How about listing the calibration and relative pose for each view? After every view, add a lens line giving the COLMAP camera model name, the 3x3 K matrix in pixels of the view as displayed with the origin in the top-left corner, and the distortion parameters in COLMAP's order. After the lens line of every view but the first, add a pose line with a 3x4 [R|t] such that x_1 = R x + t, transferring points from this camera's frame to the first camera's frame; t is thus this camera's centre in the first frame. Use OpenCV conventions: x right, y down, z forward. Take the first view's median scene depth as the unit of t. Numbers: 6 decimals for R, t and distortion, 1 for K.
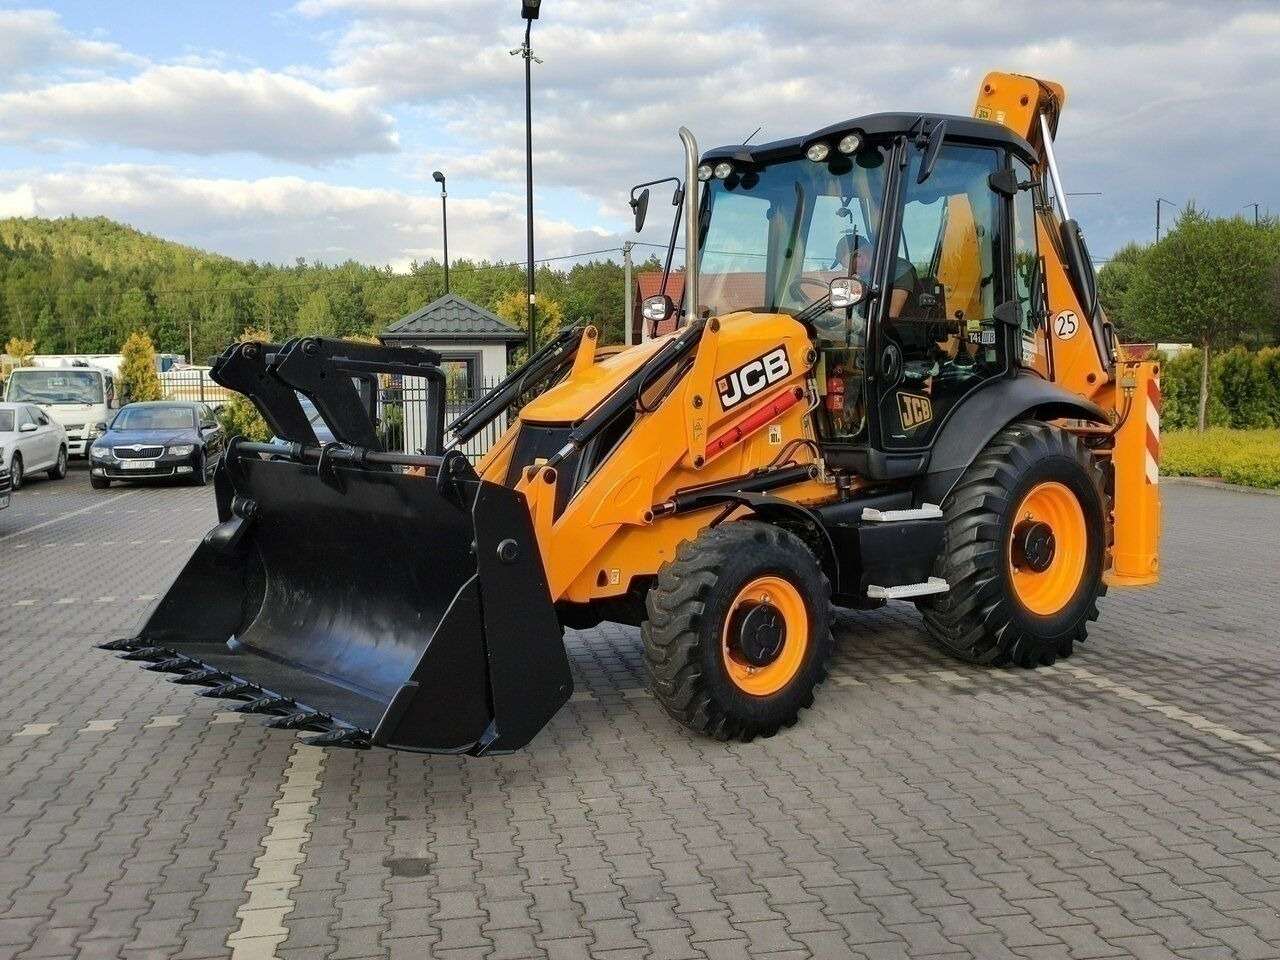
lens RADIAL K [[1291.2, 0, 647.4], [0, 1291.2, 472.6], [0, 0, 1]] dist [0.067899, 0.000000]
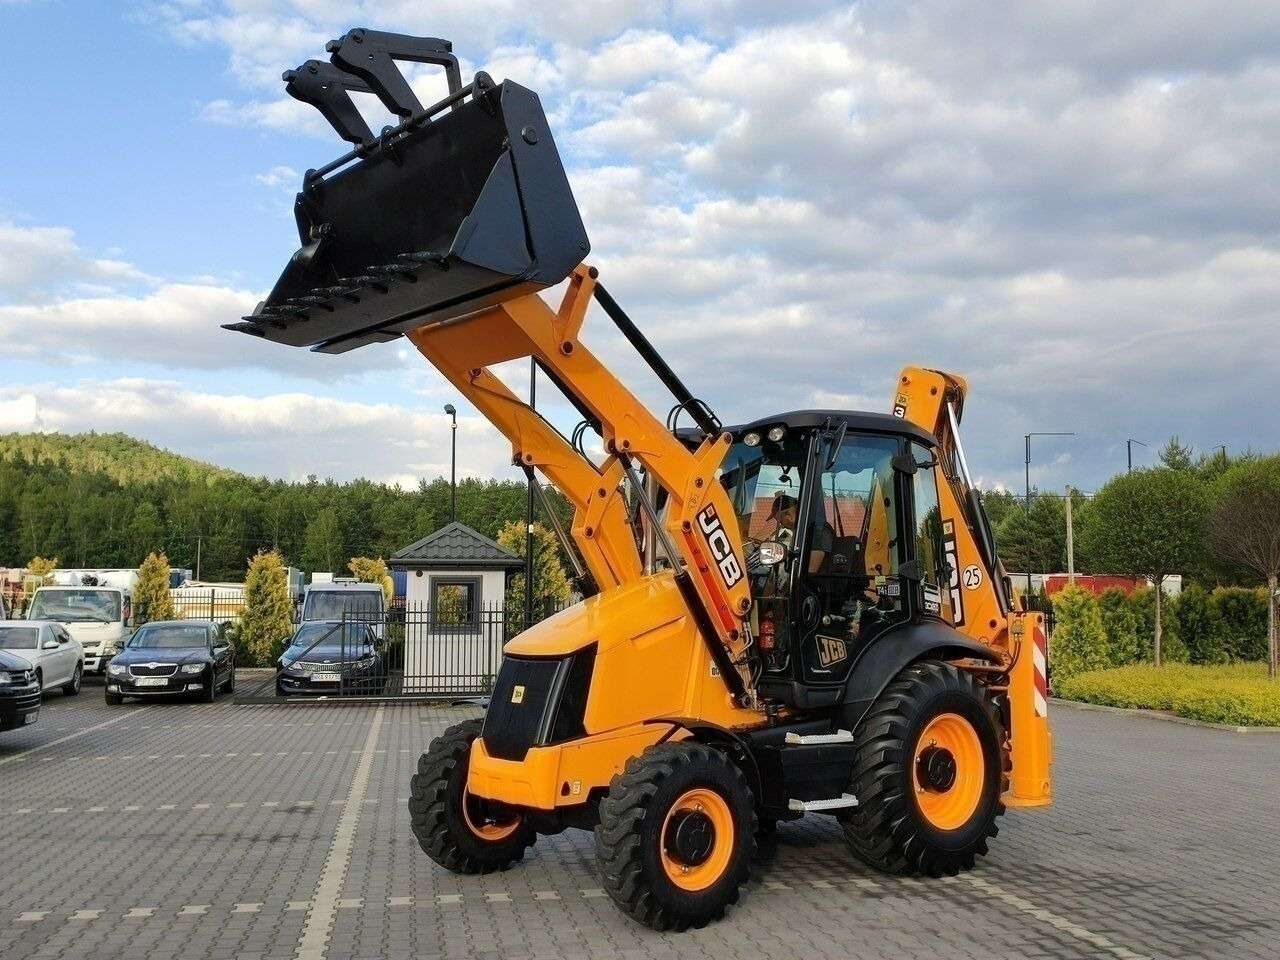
lens RADIAL K [[1291.2, 0, 651.3], [0, 1291.2, 466.1], [0, 0, 1]] dist [0.067899, 0.000000]
pose [[0.999876, 0.015739, -0.001123, 0.036475], [-0.015697, 0.984940, -0.172181, -0.006861], [-0.001603, 0.172177, 0.985065, -0.214049]]
